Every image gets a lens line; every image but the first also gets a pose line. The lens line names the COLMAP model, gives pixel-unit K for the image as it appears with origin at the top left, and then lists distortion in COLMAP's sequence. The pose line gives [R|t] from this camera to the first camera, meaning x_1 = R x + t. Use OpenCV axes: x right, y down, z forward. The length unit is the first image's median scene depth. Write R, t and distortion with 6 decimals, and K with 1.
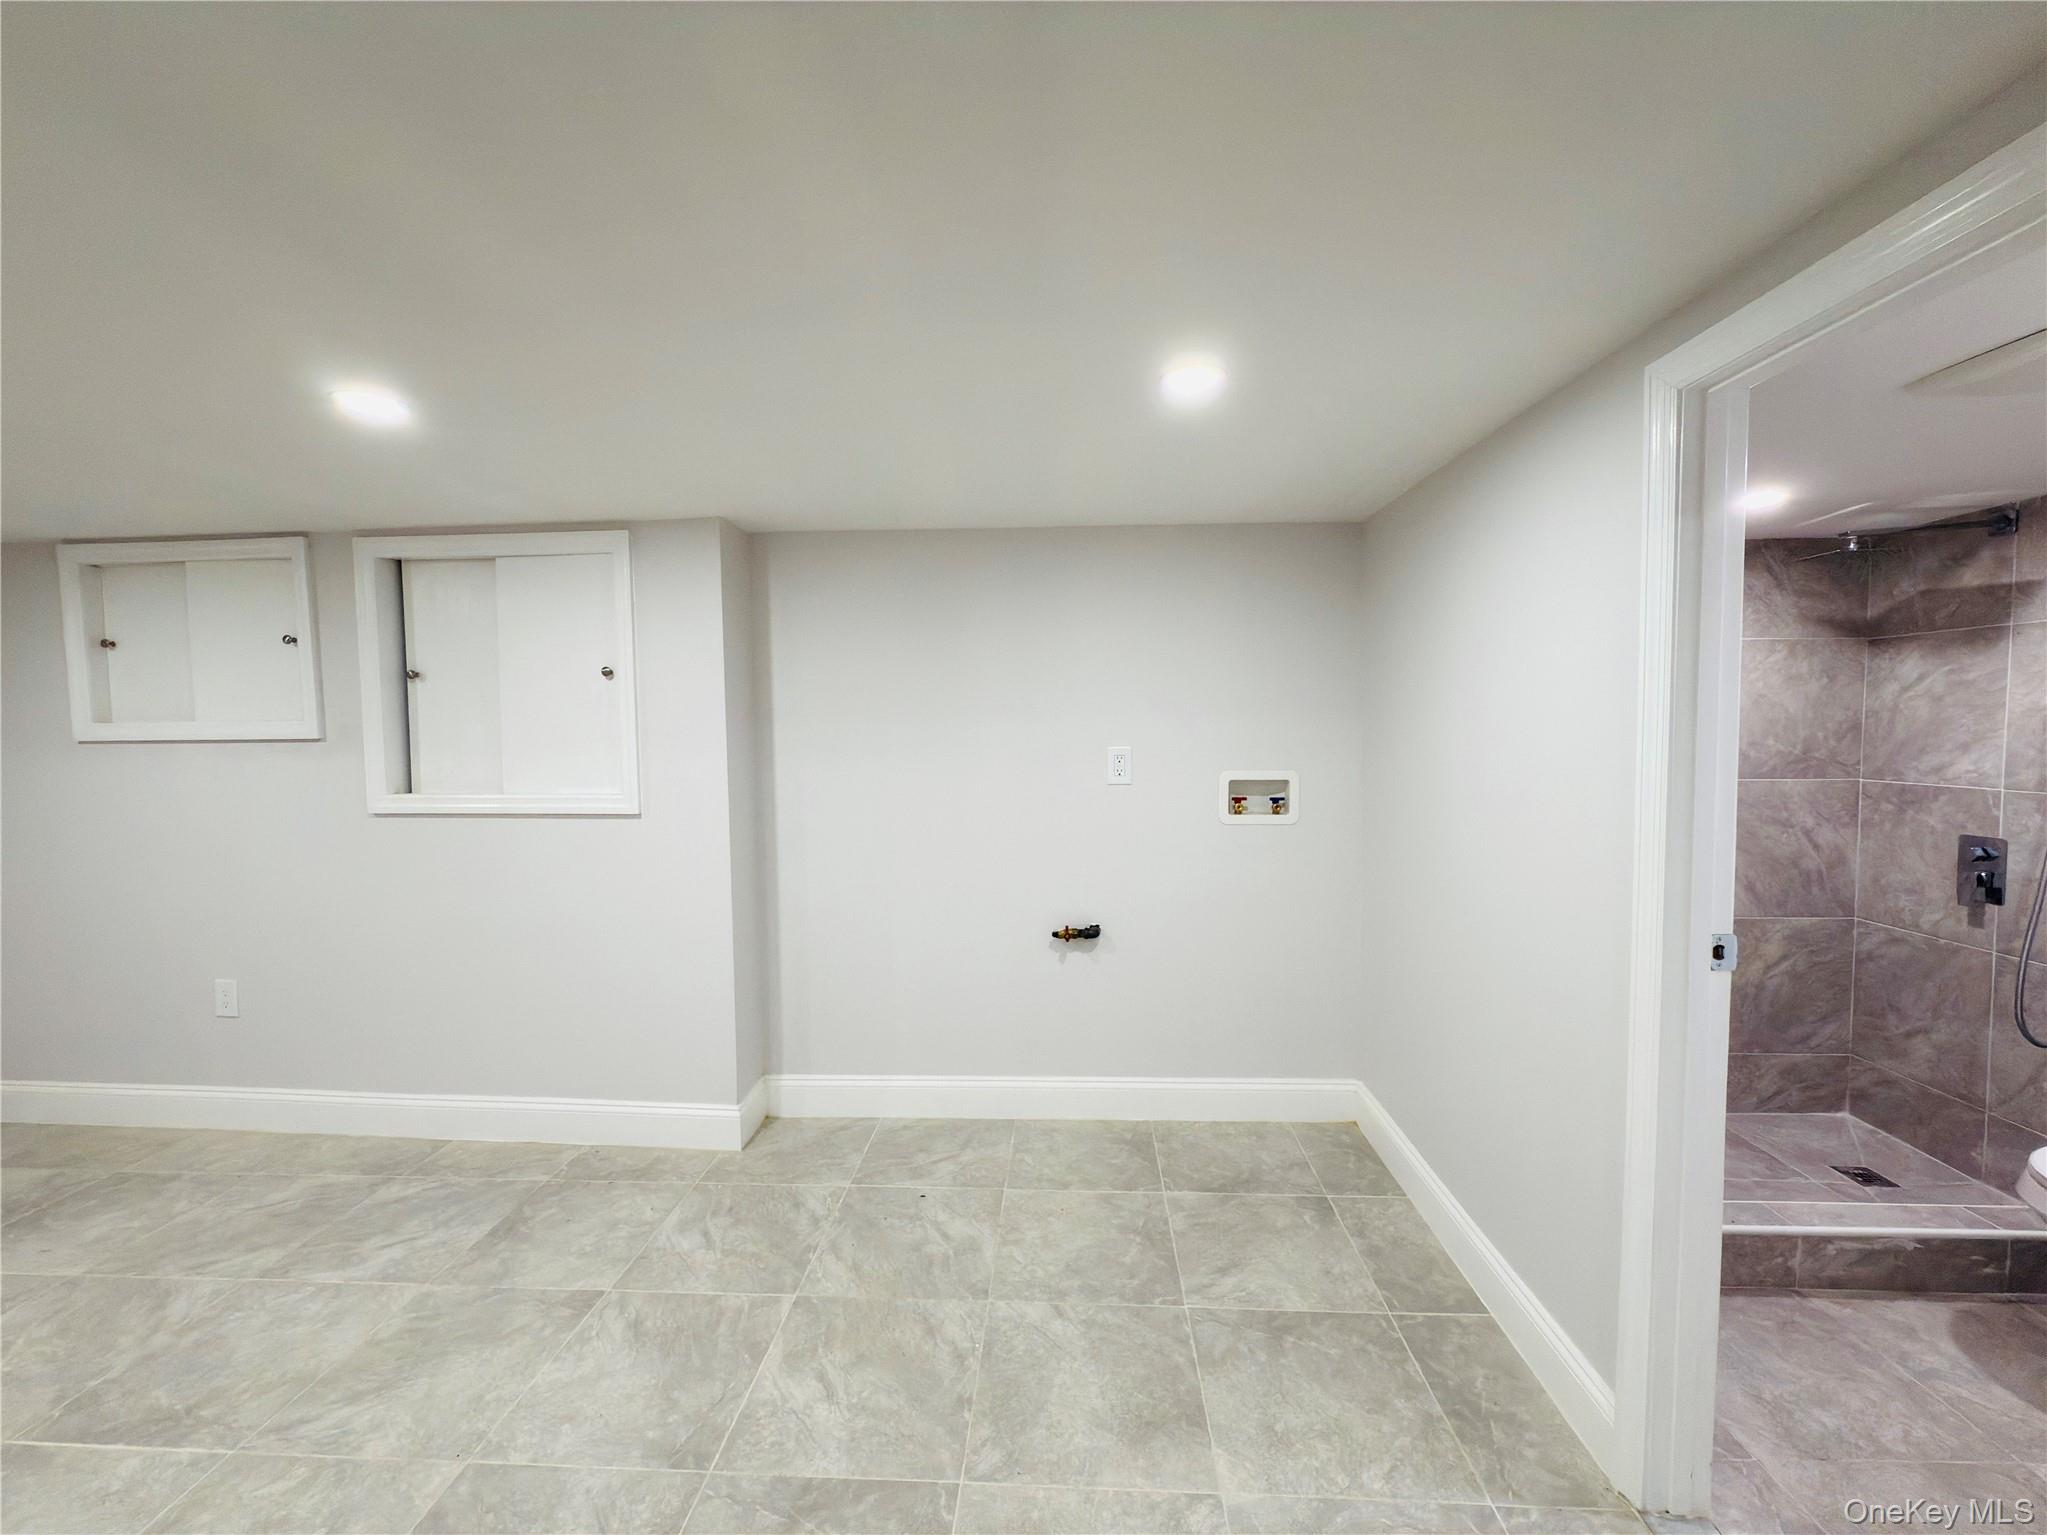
lens RADIAL K [[821.9, 0, 1029.3], [0, 821.9, 768.2], [0, 0, 1]] dist [0.000361, 0.000180]
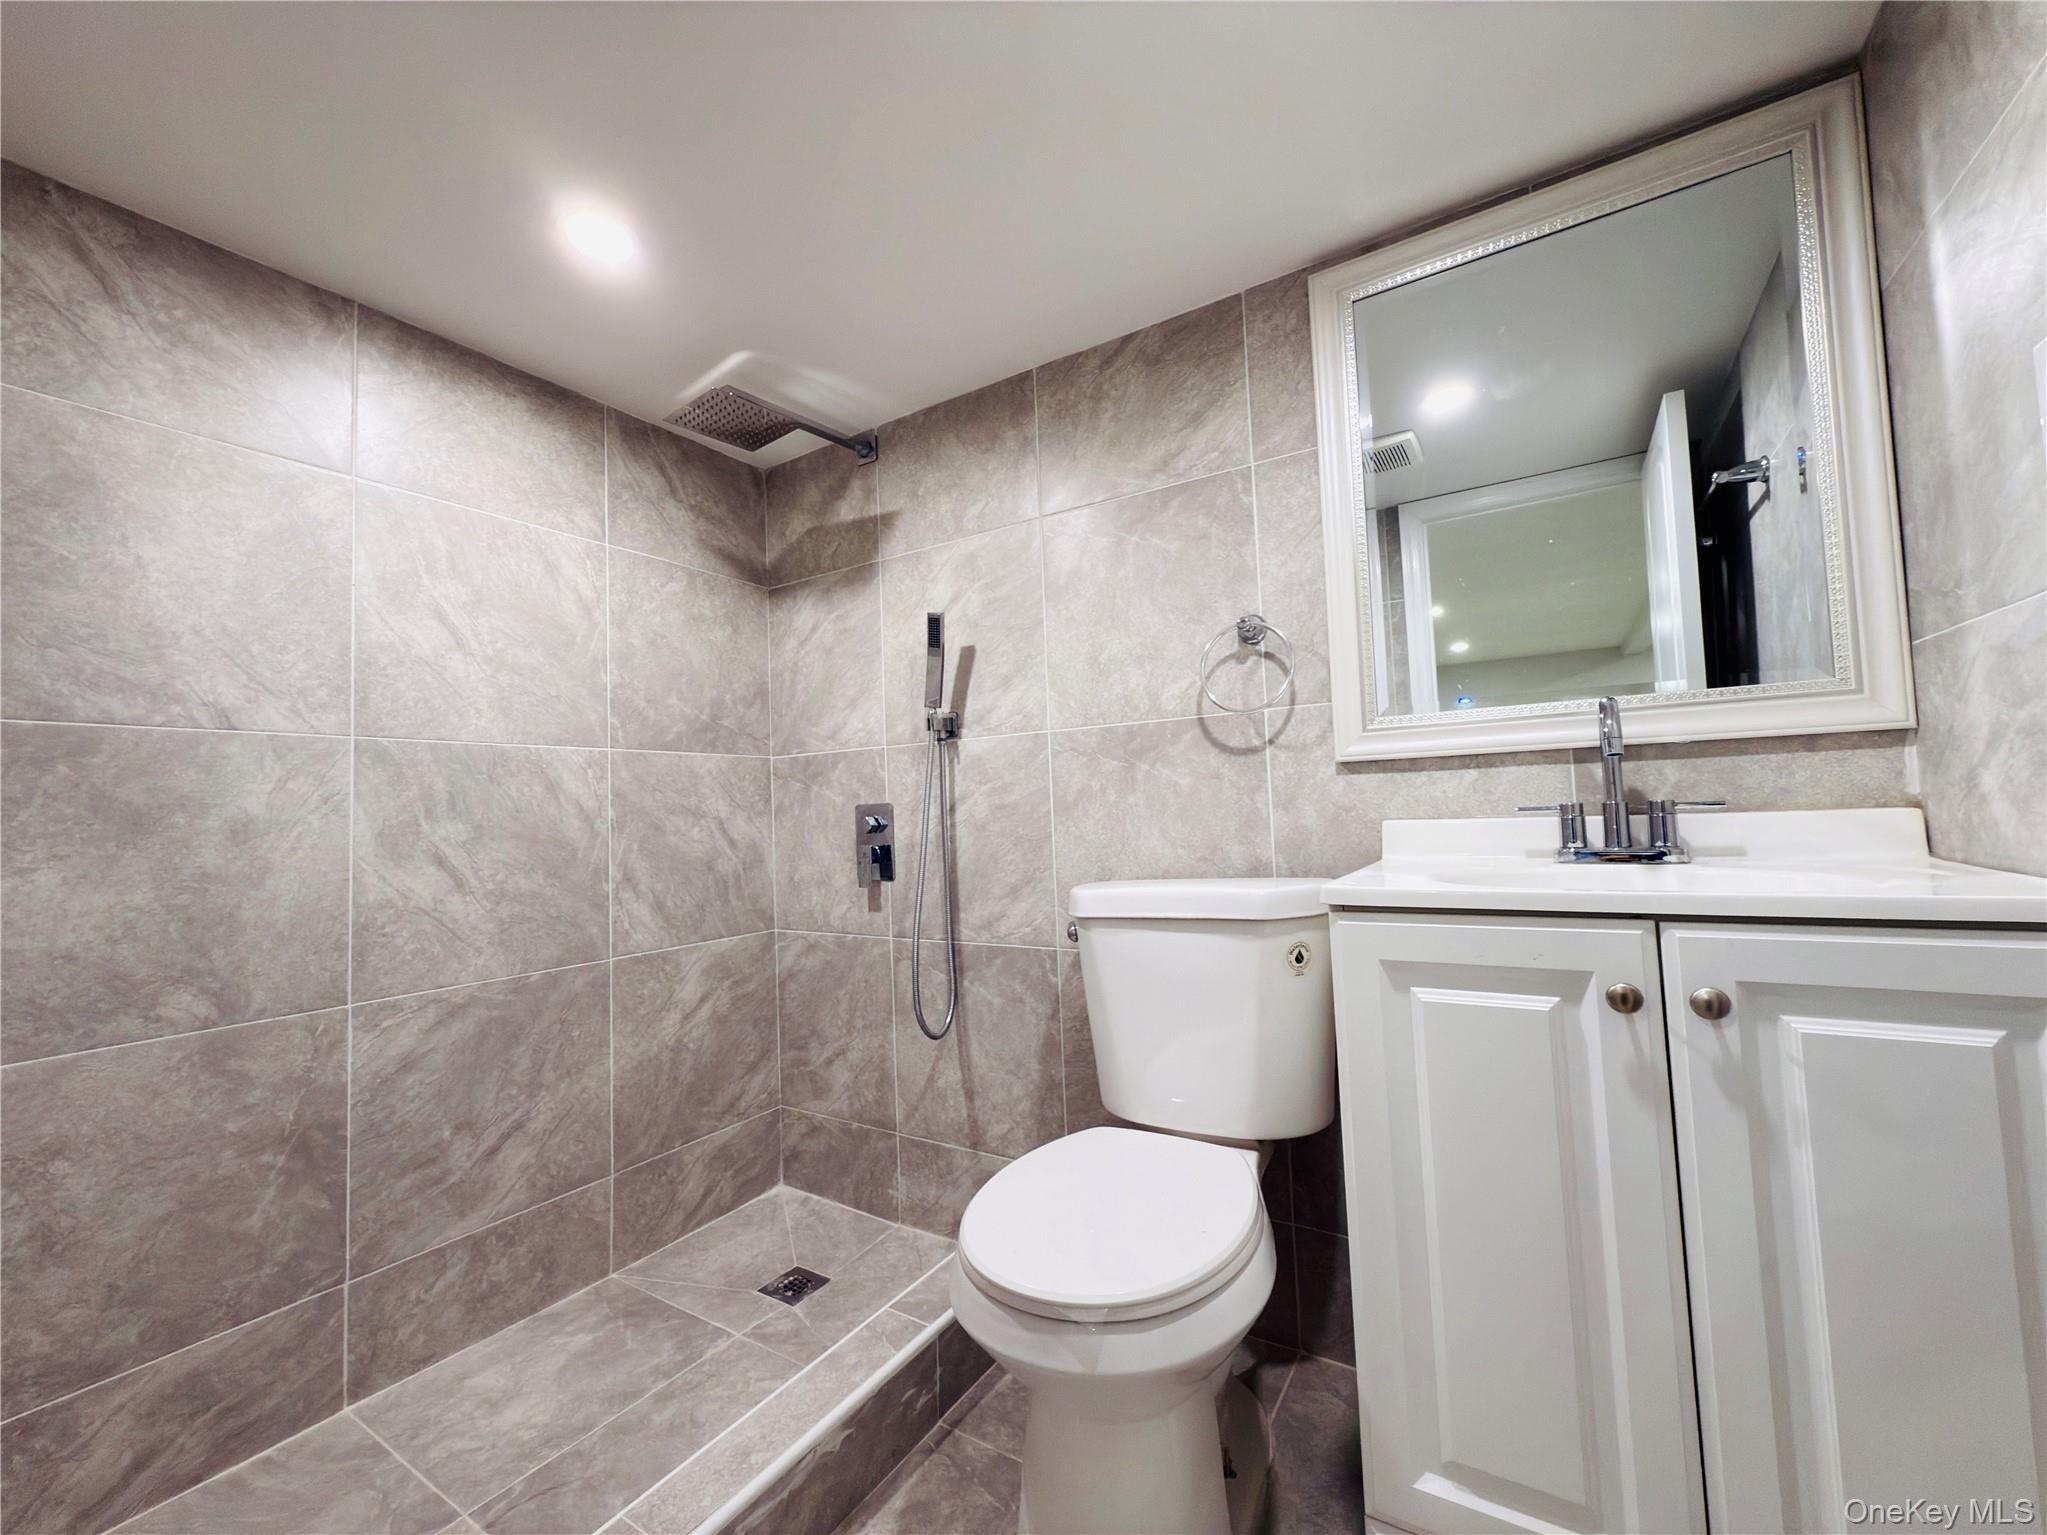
lens RADIAL K [[810.7, 0, 1023.5], [0, 810.7, 767.5], [0, 0, 1]] dist [-0.002463, 0.000085]
pose [[0.499832, 0.035080, 0.865412, 0.471233], [0.079233, 0.993138, -0.086020, 0.121582], [-0.862490, 0.111565, 0.493623, 0.414799]]
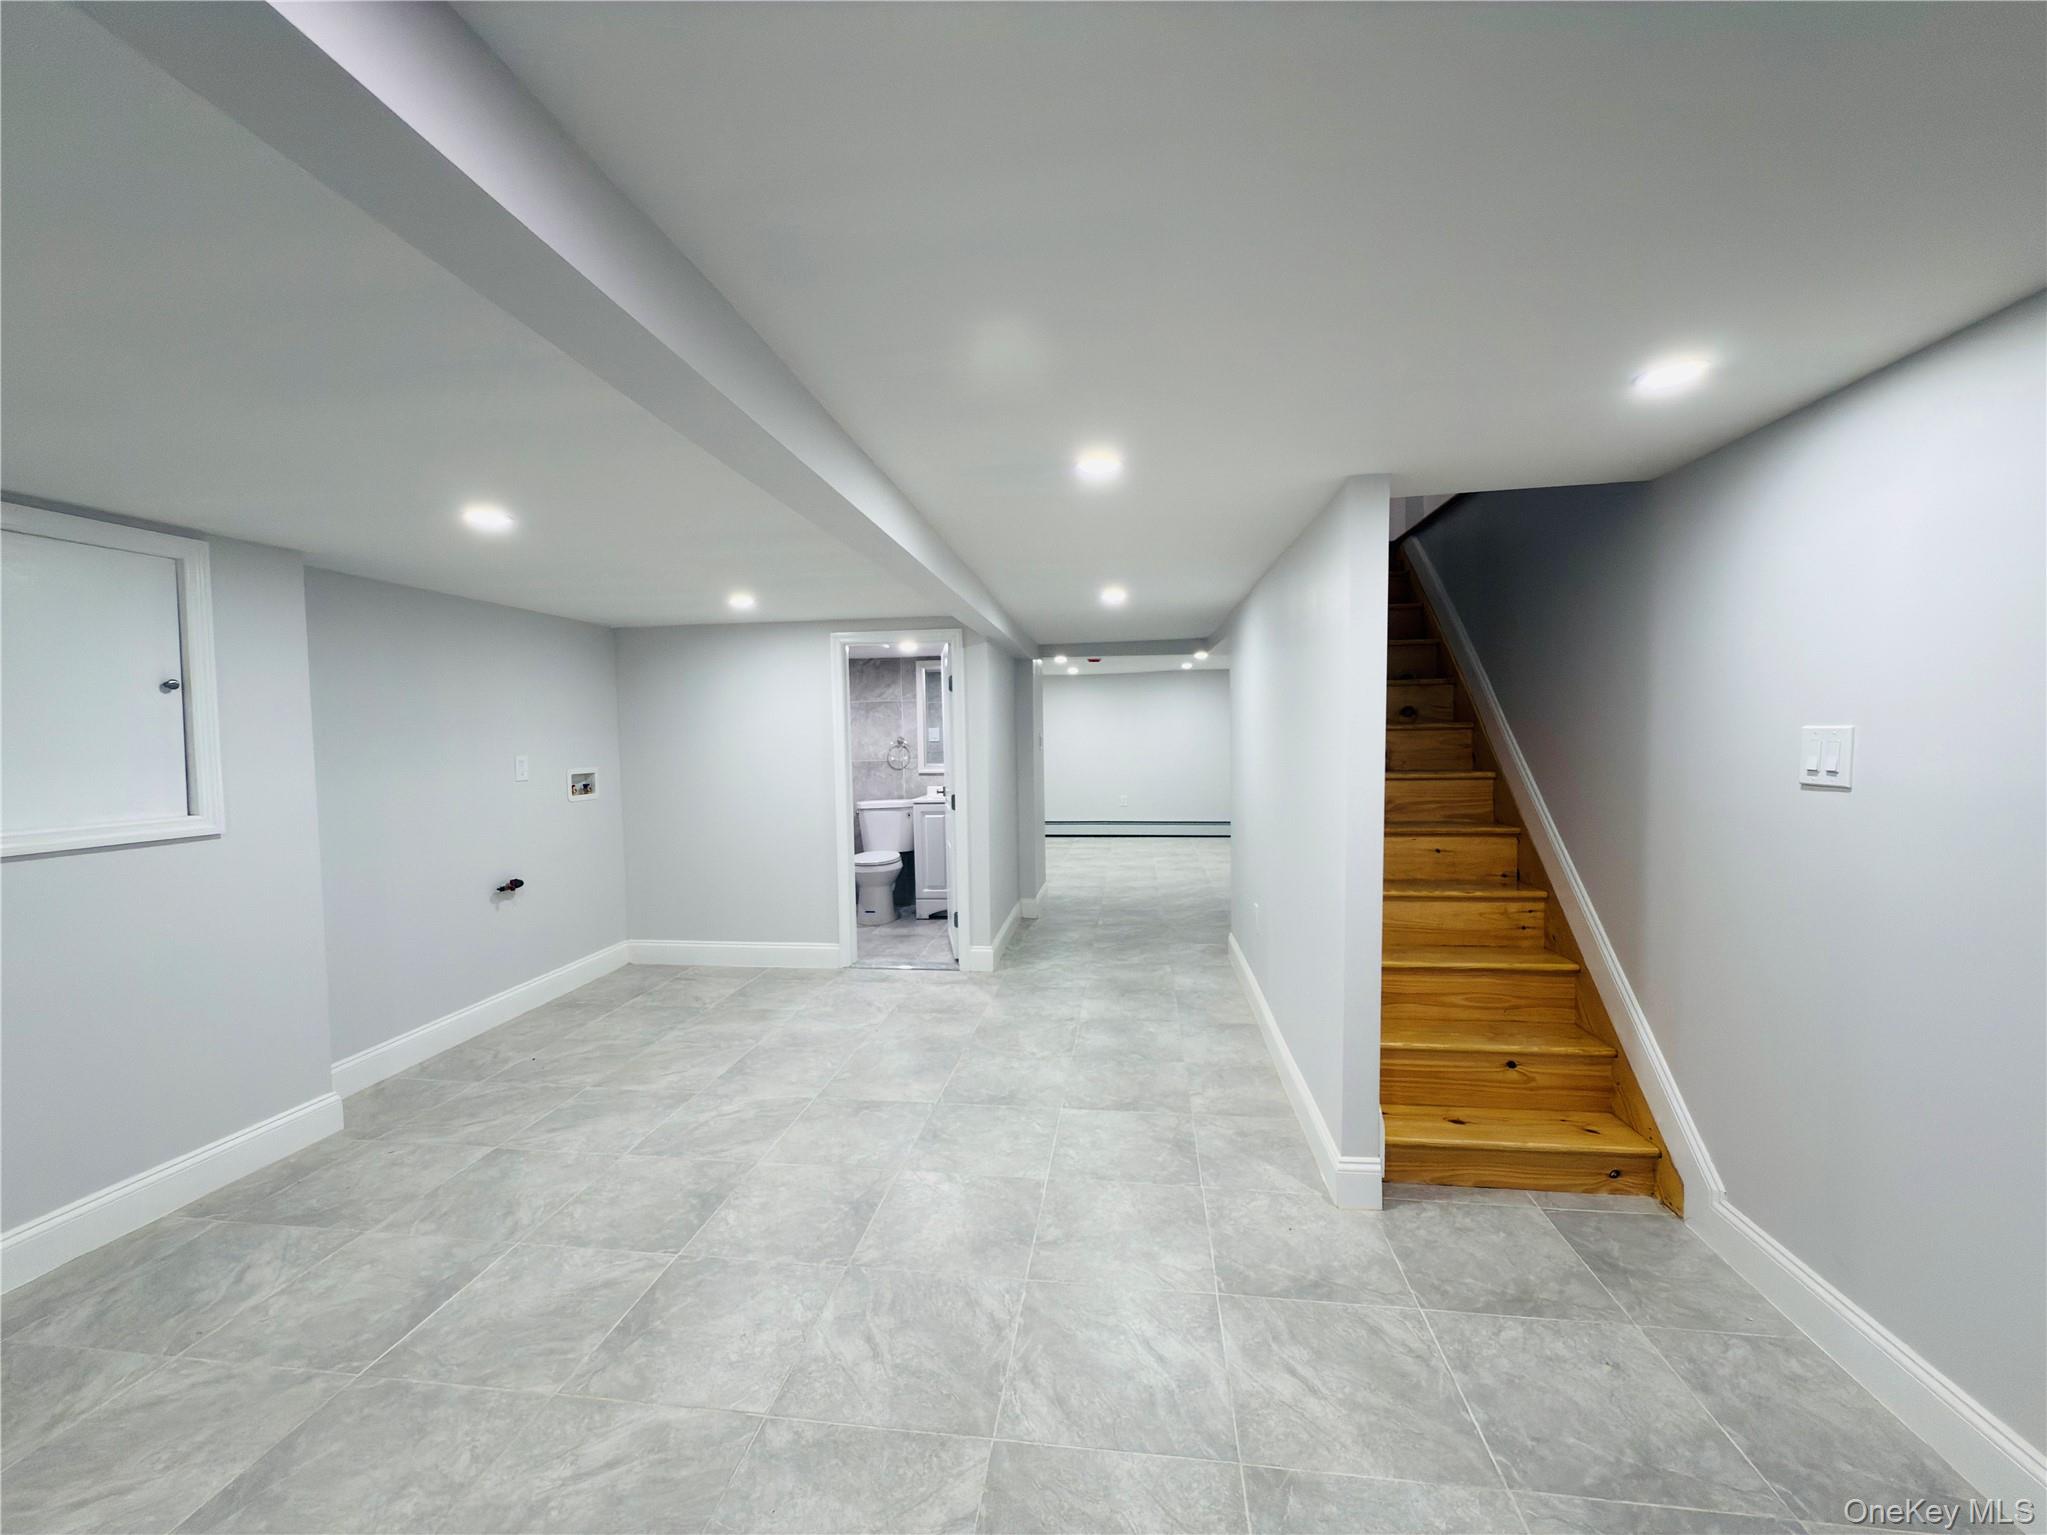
lens RADIAL K [[821.9, 0, 1029.3], [0, 821.9, 768.2], [0, 0, 1]] dist [0.000361, 0.000180]
pose [[0.072583, -0.036432, 0.996697, -1.443483], [0.071120, 0.996978, 0.031263, 0.016984], [-0.994823, 0.068616, 0.074955, -0.028901]]
